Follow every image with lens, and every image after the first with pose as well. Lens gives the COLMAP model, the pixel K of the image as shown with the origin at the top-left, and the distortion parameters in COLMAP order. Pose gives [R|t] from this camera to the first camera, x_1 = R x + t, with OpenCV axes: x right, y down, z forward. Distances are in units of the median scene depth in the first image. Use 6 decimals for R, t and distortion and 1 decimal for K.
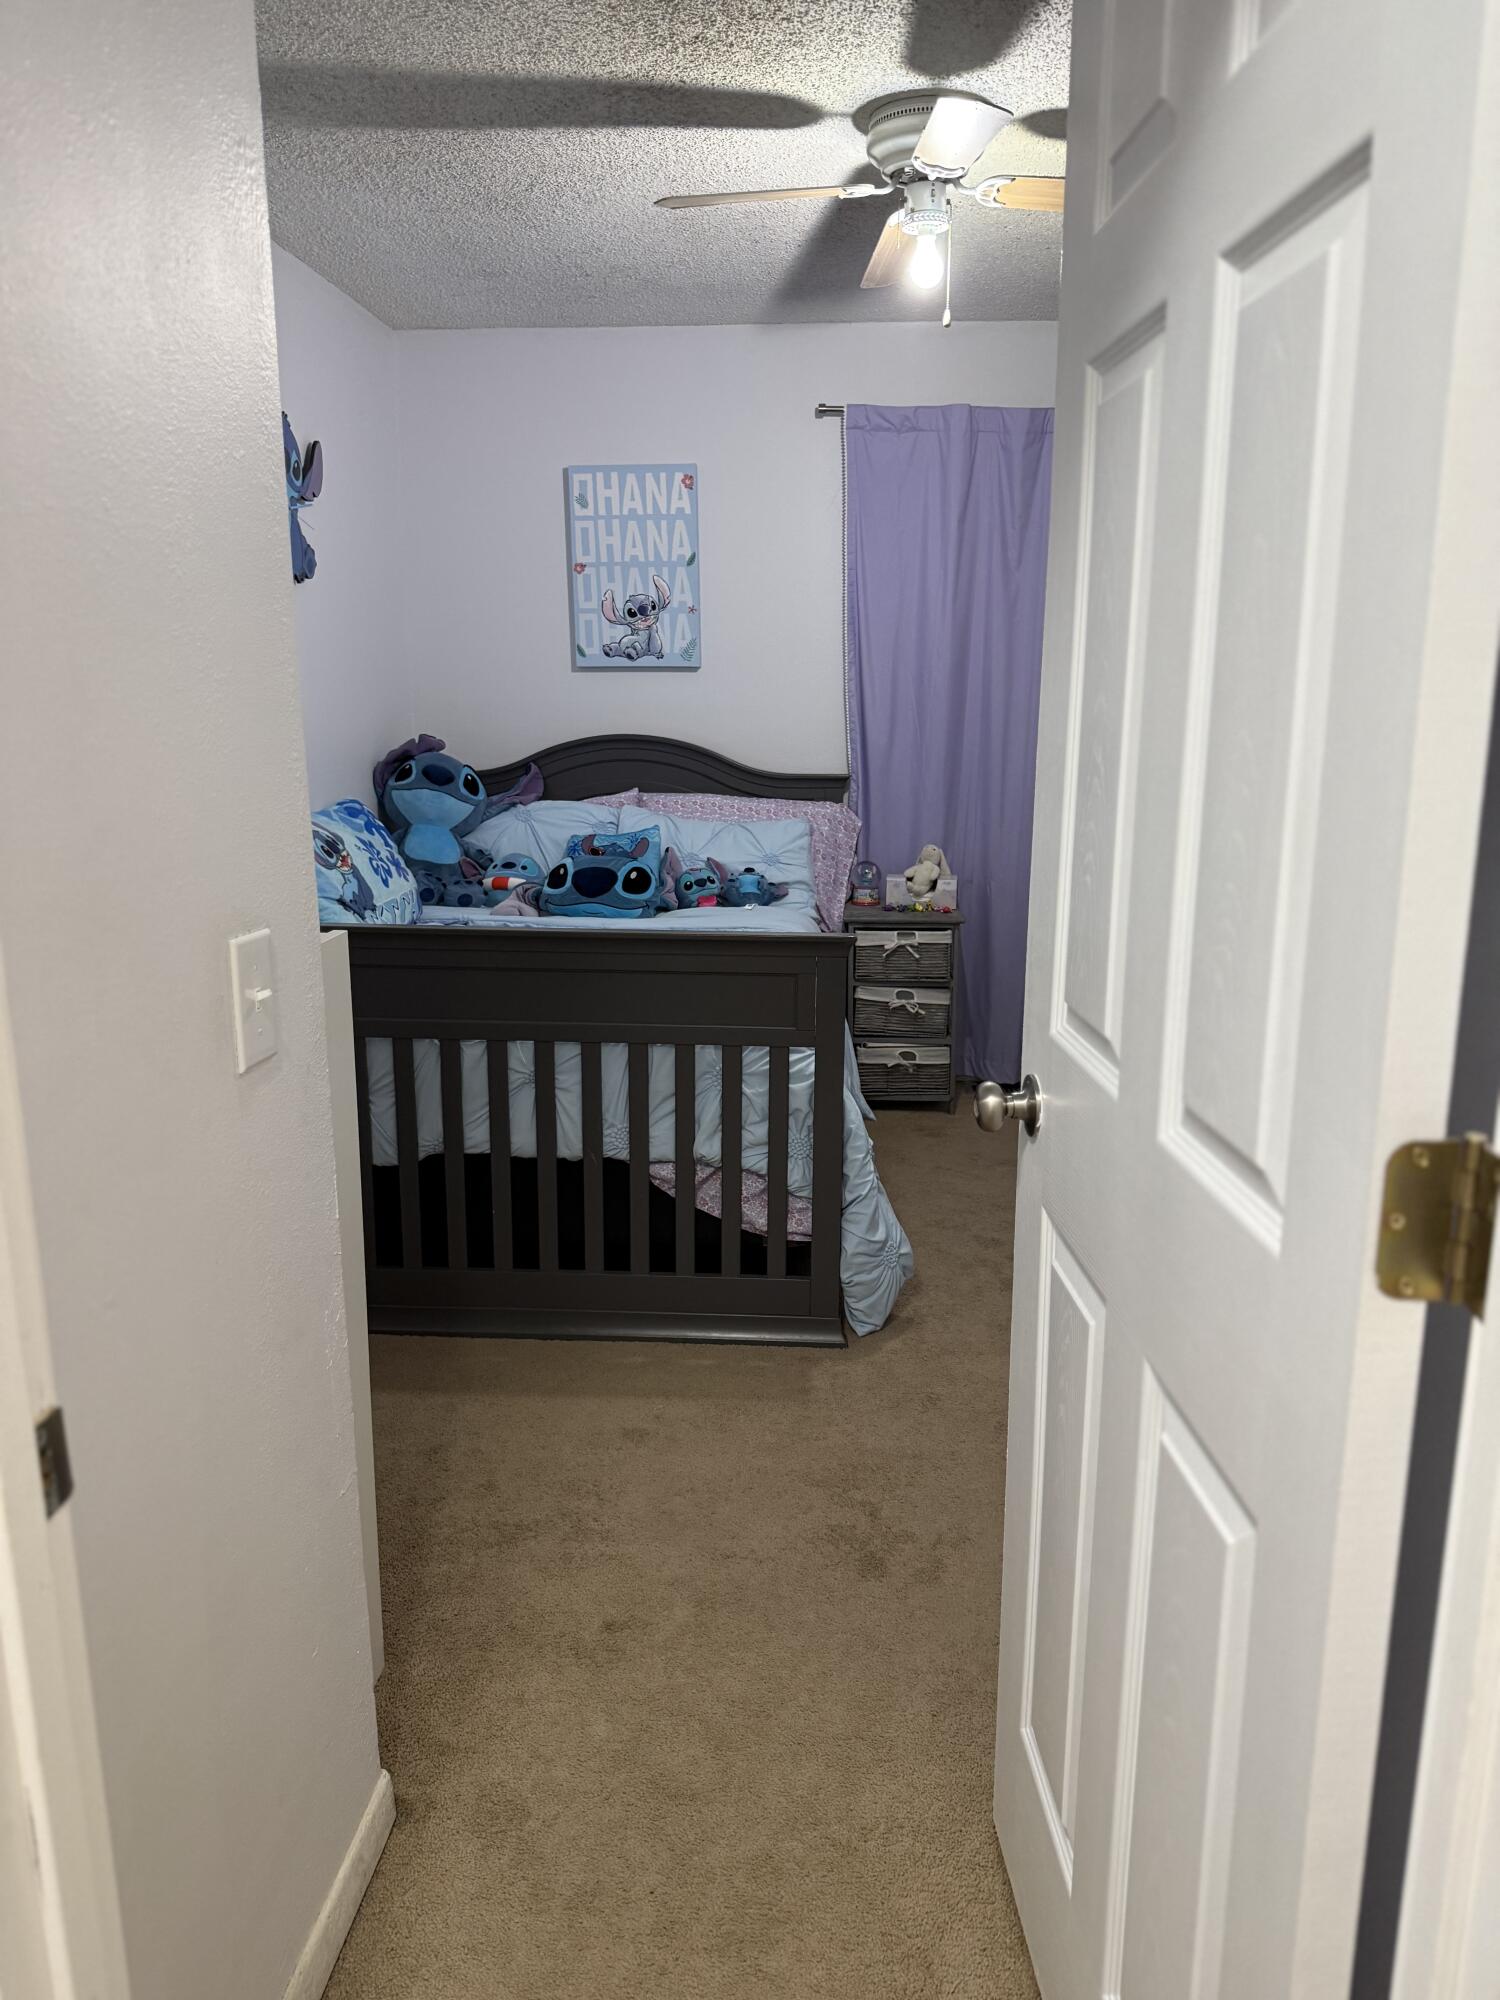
lens RADIAL K [[1402.0, 0, 759.1], [0, 1402.0, 1010.1], [0, 0, 1]] dist [0.053871, -0.079100]
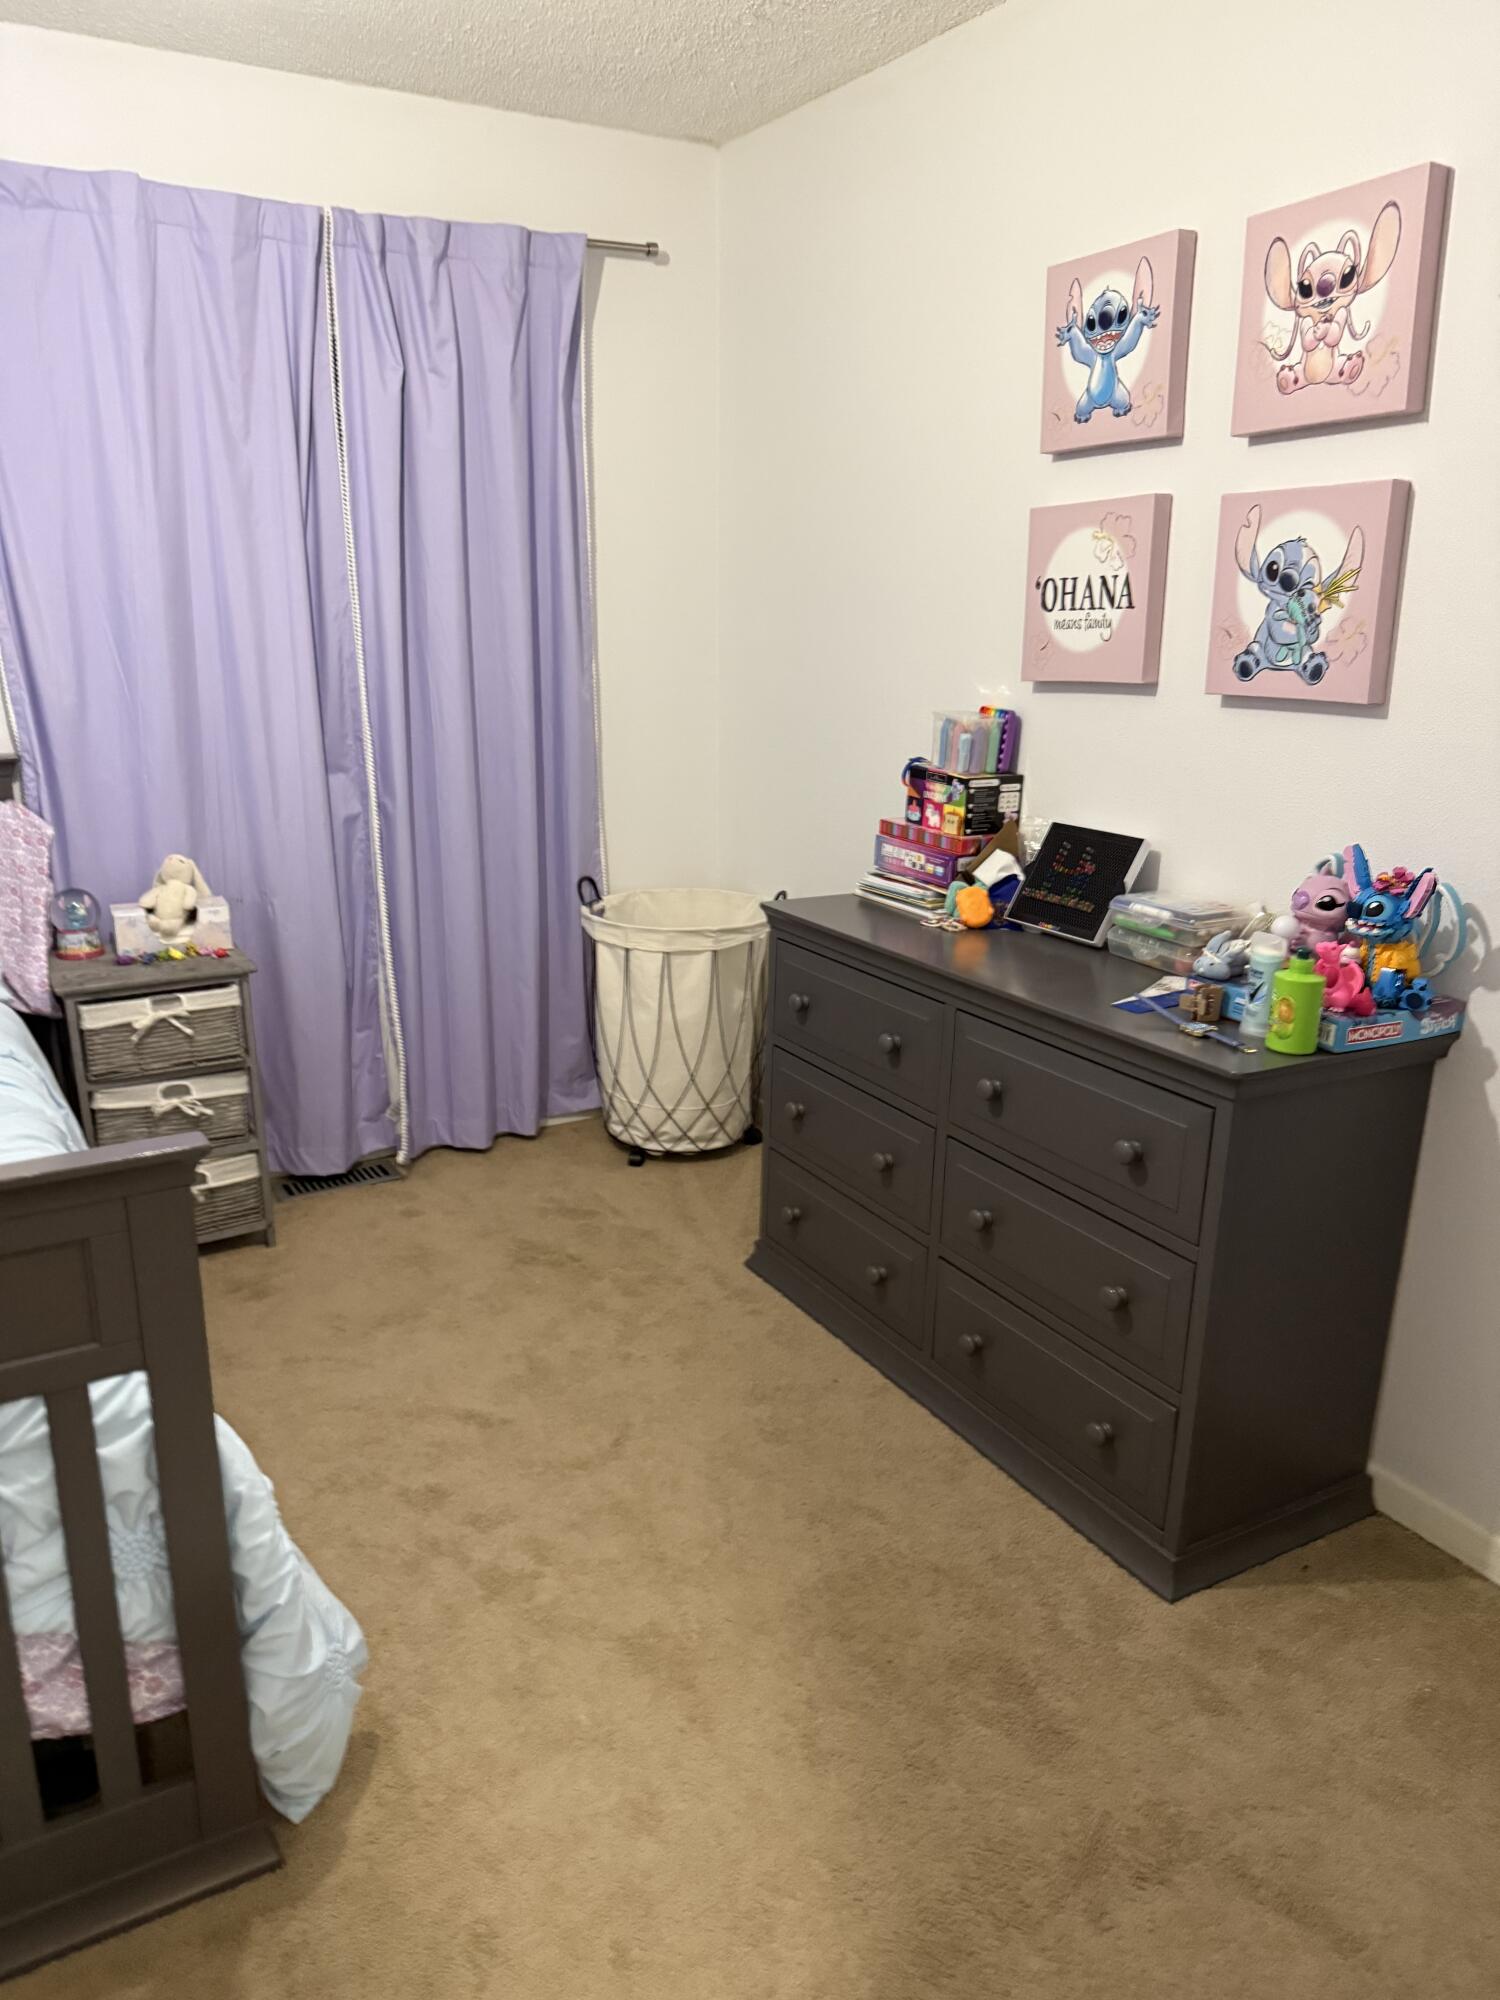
lens RADIAL K [[1402.0, 0, 756.4], [0, 1402.0, 1003.9], [0, 0, 1]] dist [0.053871, -0.079100]
pose [[0.830194, -0.149916, 0.536938, -0.019076], [0.121854, 0.988672, 0.087636, -0.074985], [-0.543993, -0.007327, 0.839058, 0.296354]]
